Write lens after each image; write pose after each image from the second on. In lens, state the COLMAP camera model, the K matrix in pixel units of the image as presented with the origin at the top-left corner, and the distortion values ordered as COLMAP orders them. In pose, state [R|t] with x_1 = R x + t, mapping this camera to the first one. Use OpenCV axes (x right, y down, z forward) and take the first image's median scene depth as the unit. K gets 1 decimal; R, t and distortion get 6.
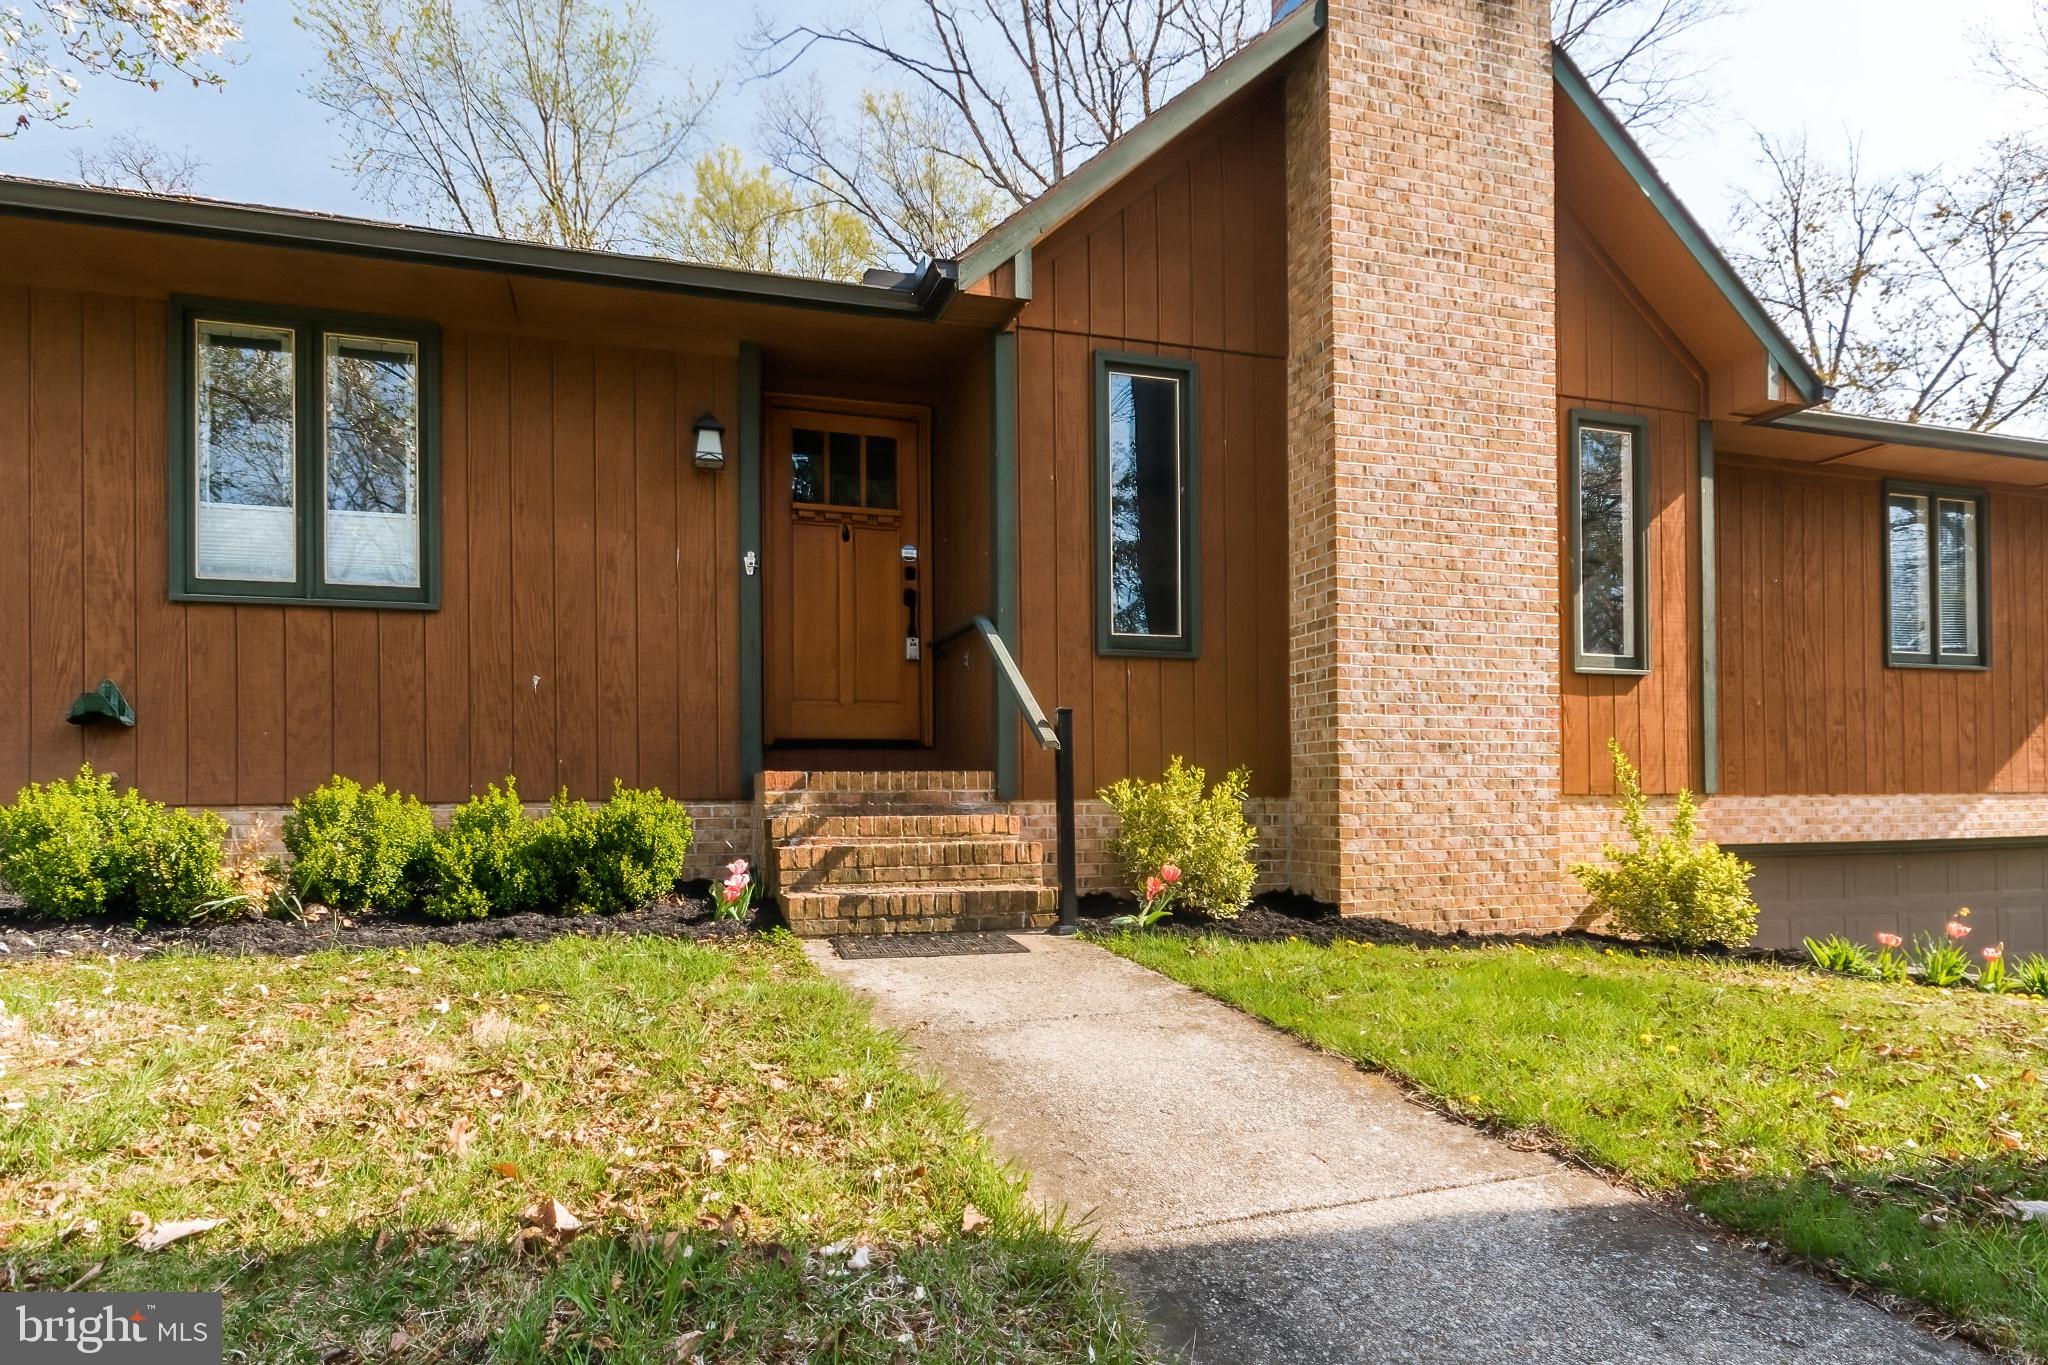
lens RADIAL K [[1159.9, 0, 1002.2], [0, 1159.9, 791.4], [0, 0, 1]] dist [0.005192, 0.001042]
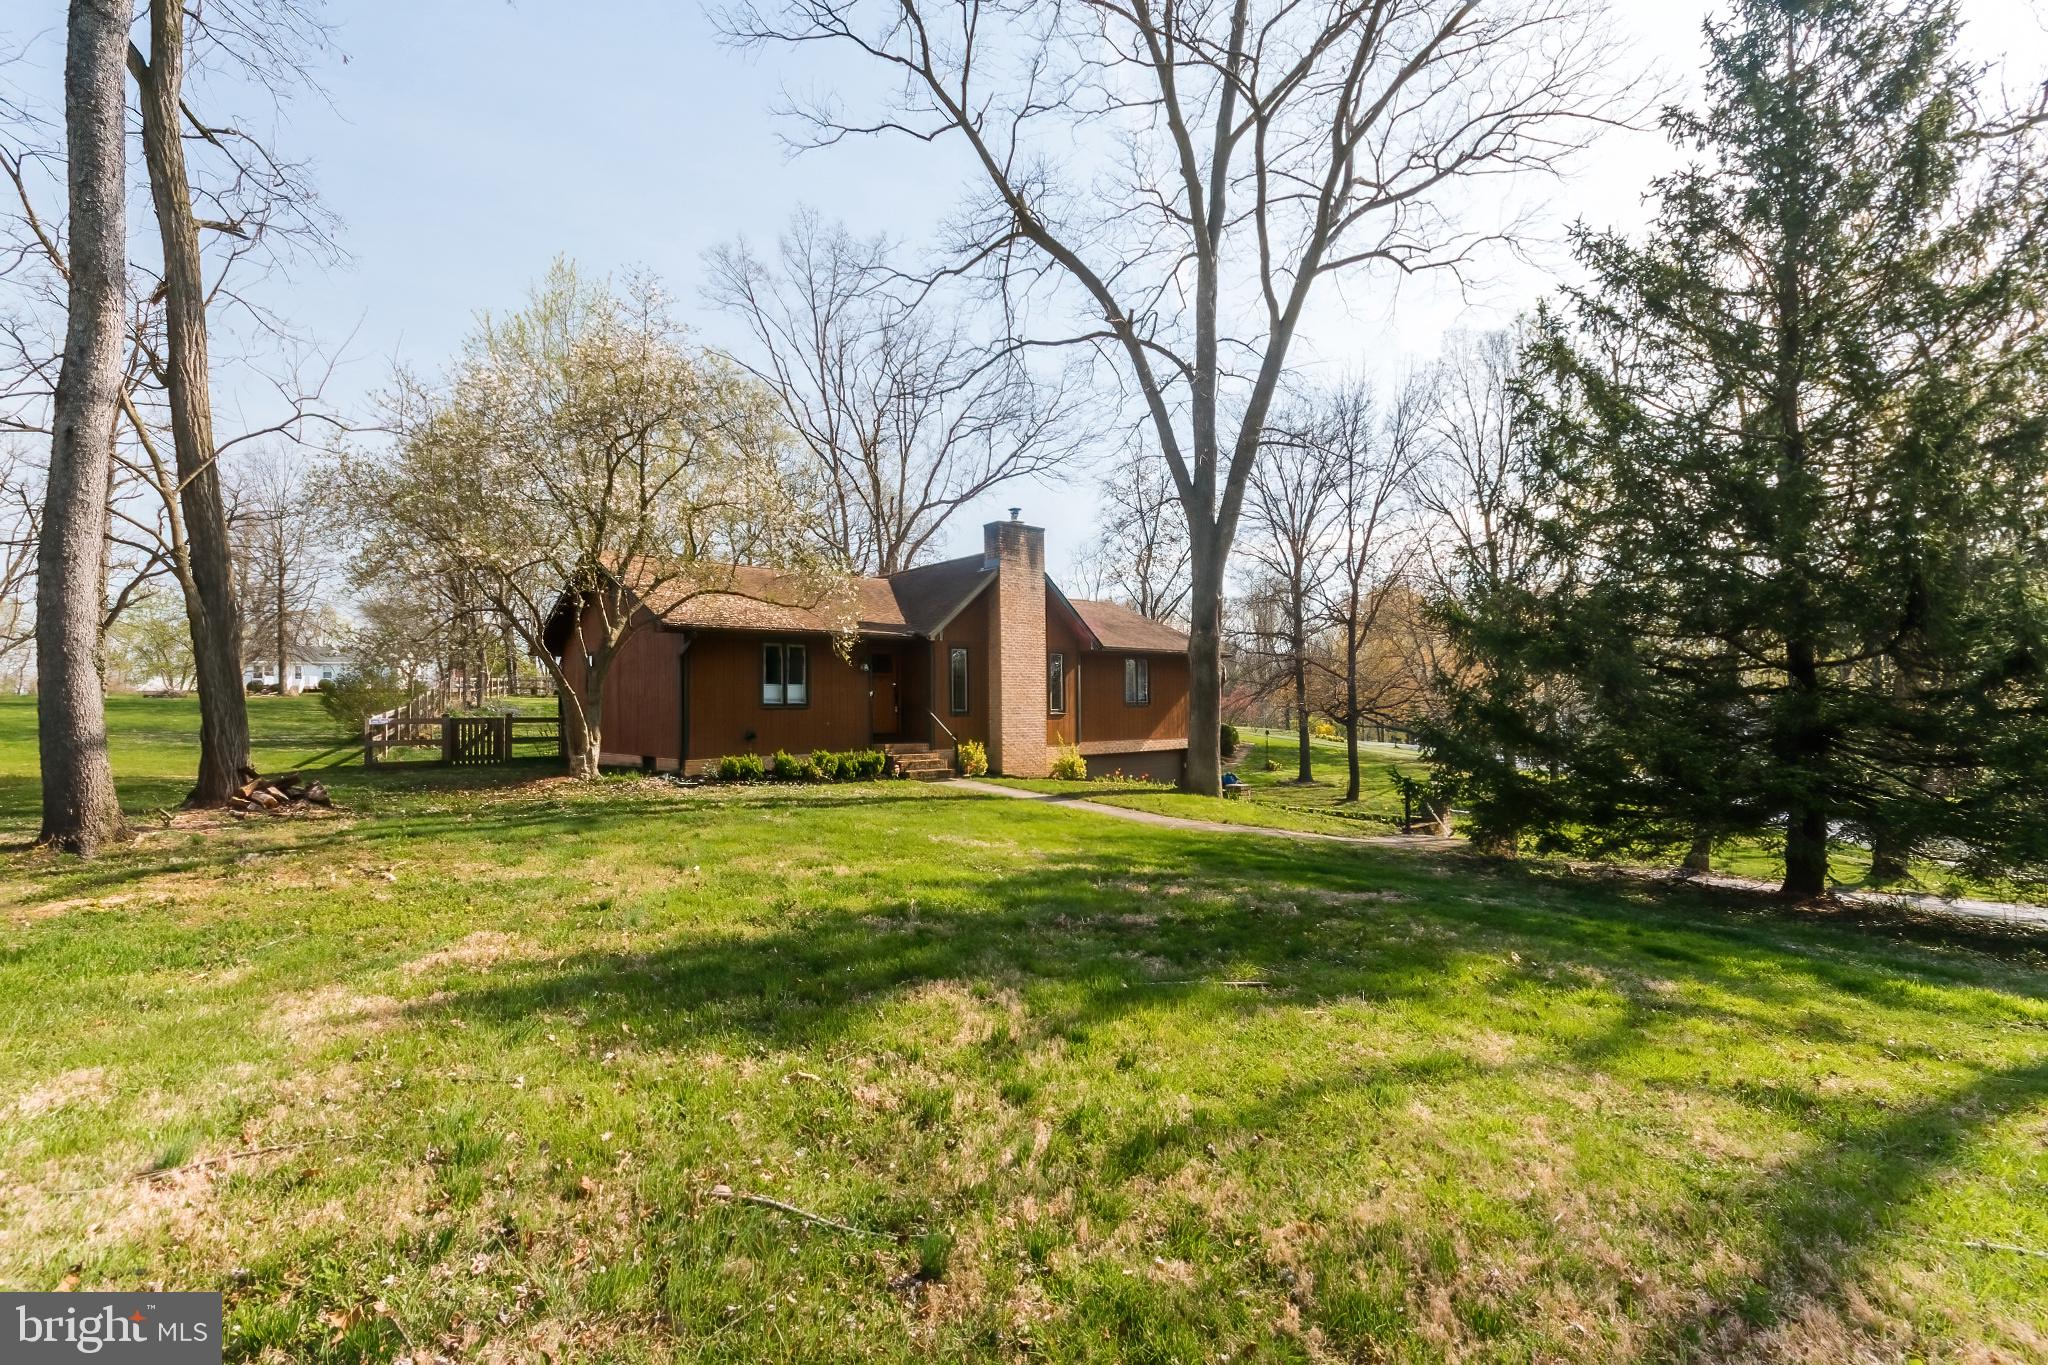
lens RADIAL K [[905.2, 0, 1023.0], [0, 905.2, 694.4], [0, 0, 1]] dist [0.002684, 0.001256]
pose [[0.912366, 0.006603, 0.409323, -0.981118], [-0.001717, 0.999923, -0.012304, -0.143860], [-0.409373, 0.010524, 0.912307, -2.042828]]
